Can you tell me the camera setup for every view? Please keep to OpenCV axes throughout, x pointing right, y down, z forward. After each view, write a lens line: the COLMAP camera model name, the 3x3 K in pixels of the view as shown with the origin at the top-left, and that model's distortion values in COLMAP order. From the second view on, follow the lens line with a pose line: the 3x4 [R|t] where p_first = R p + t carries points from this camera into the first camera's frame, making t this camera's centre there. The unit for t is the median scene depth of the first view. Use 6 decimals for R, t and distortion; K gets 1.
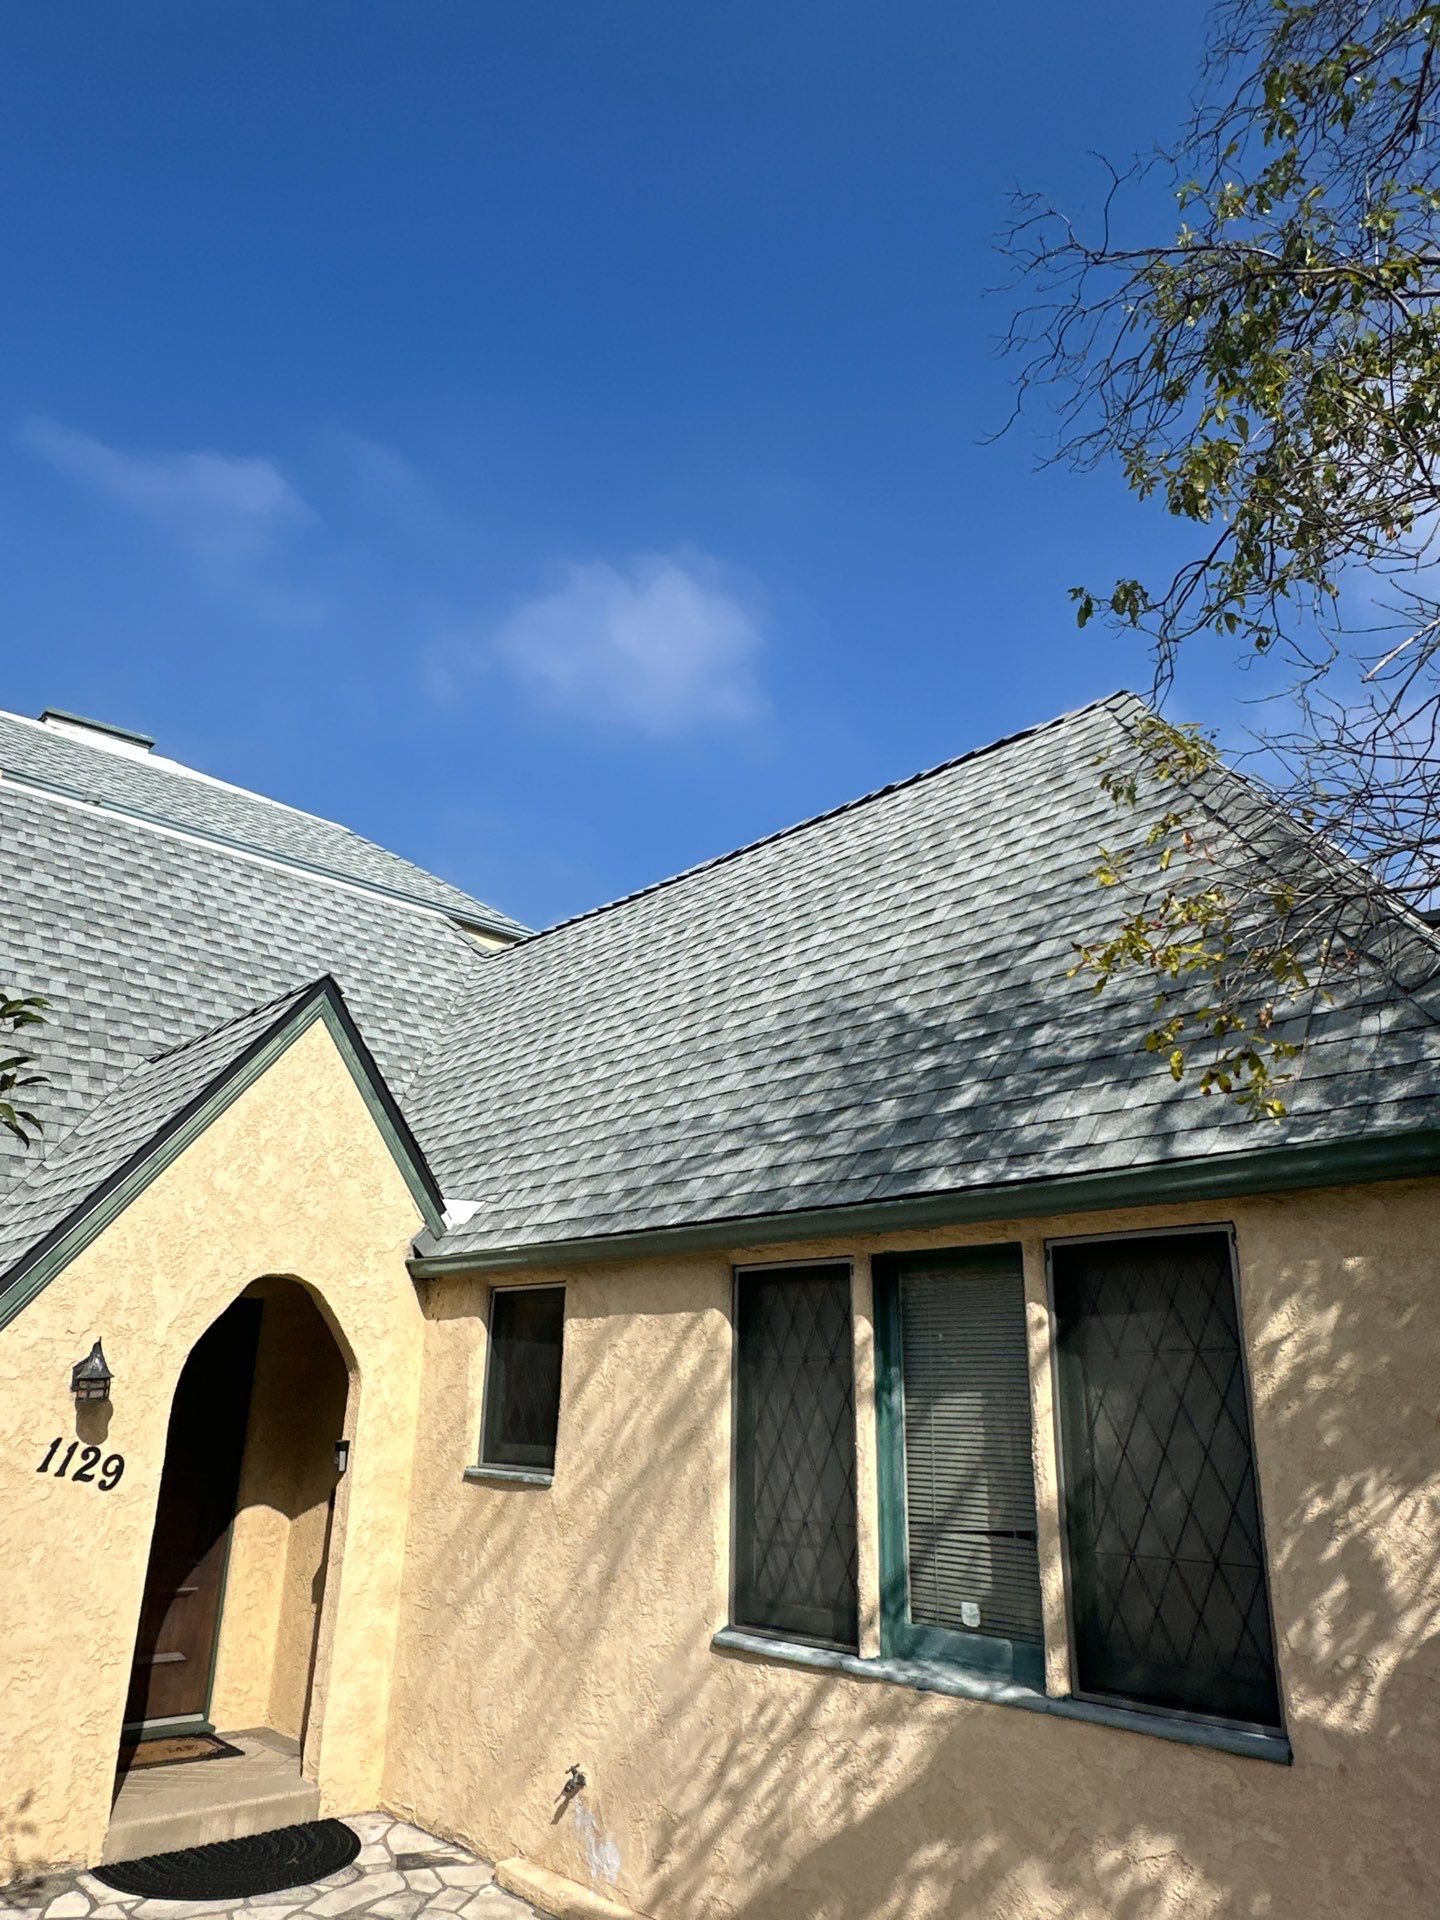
lens RADIAL K [[1312.3, 0, 715.7], [0, 1312.3, 963.3], [0, 0, 1]] dist [-0.001389, 0.002874]
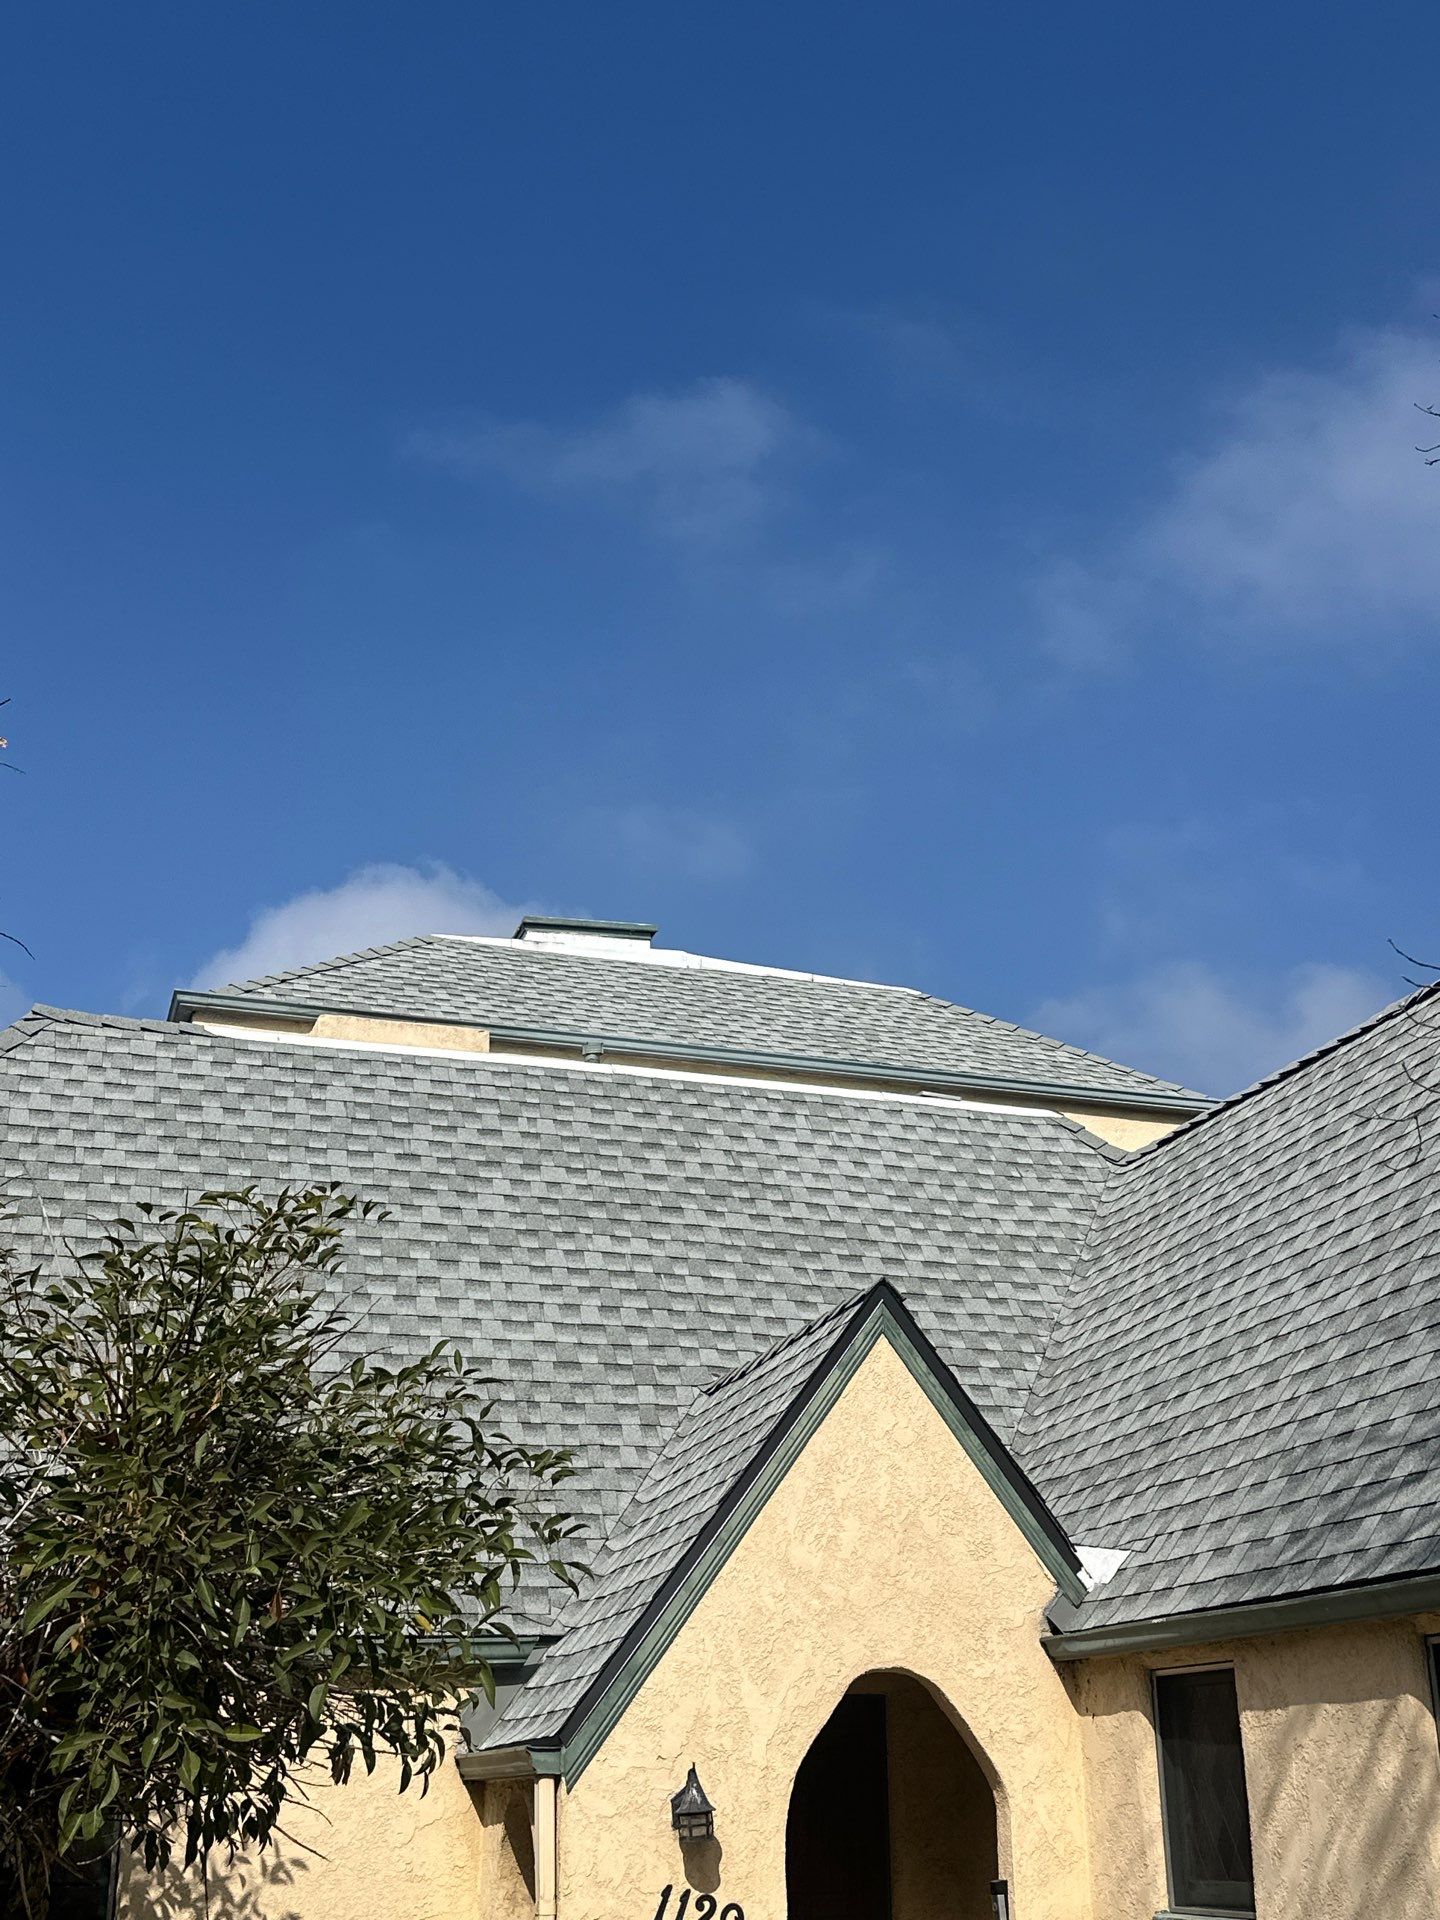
lens RADIAL K [[2134.7, 0, 733.2], [0, 2134.7, 962.0], [0, 0, 1]] dist [0.191927, -0.419634]
pose [[0.909040, -0.181731, -0.374994, 0.159589], [0.163601, 0.983283, -0.079929, -0.097776], [0.383251, 0.011309, 0.923575, -0.270197]]
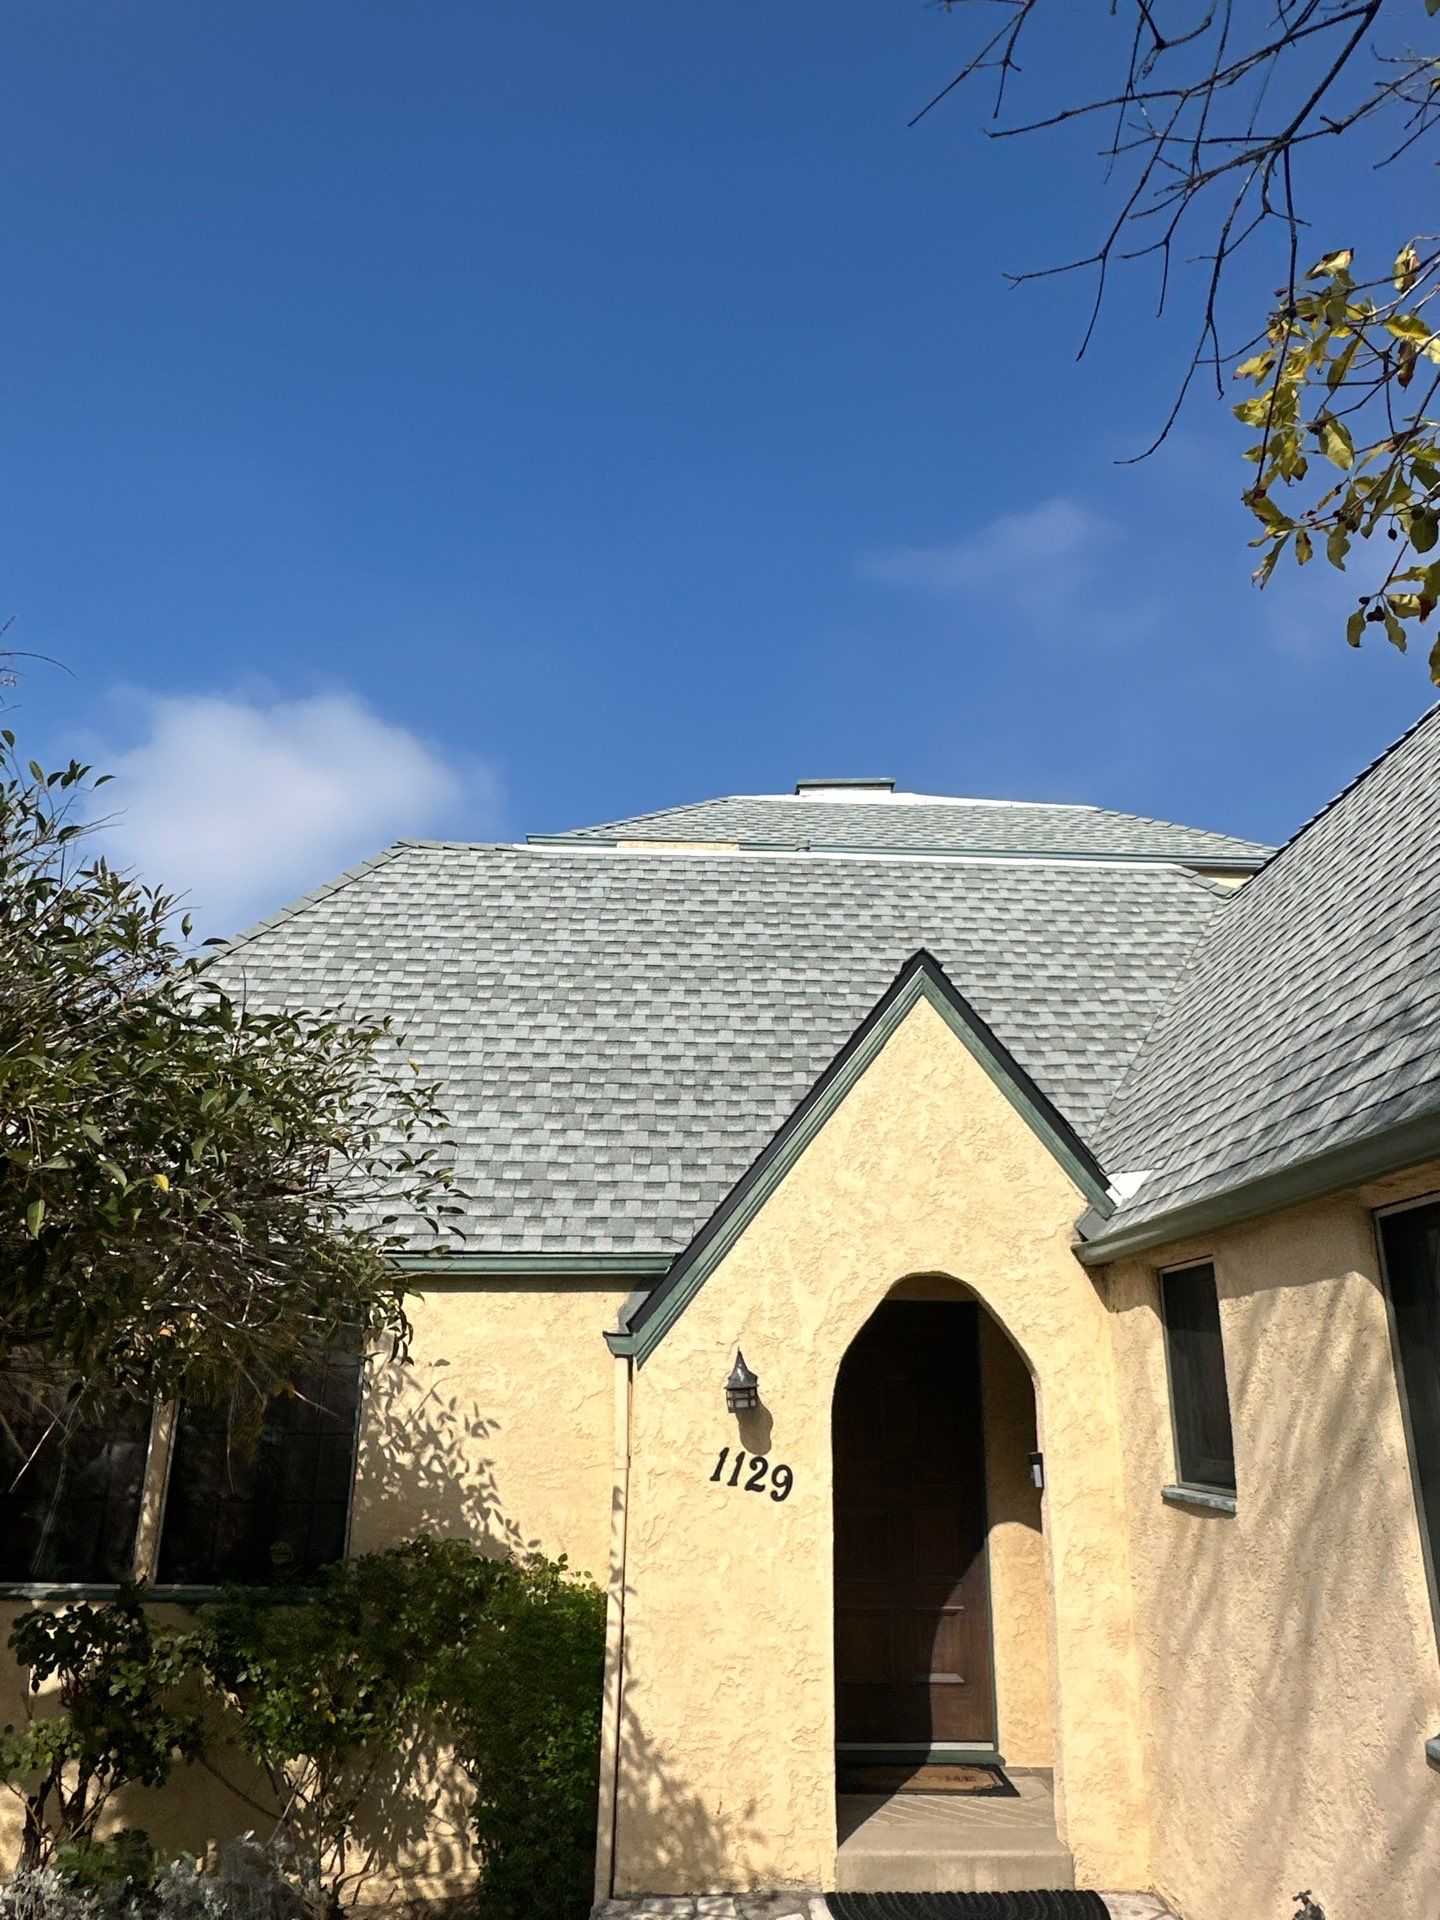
lens RADIAL K [[1305.7, 0, 720.0], [0, 1305.7, 960.0], [0, 0, 1]] dist [-0.005826, 0.003777]
pose [[0.753830, -0.224143, -0.617657, 0.174988], [0.216698, 0.972233, -0.088344, 0.070404], [0.620308, -0.067249, 0.781470, 0.198170]]
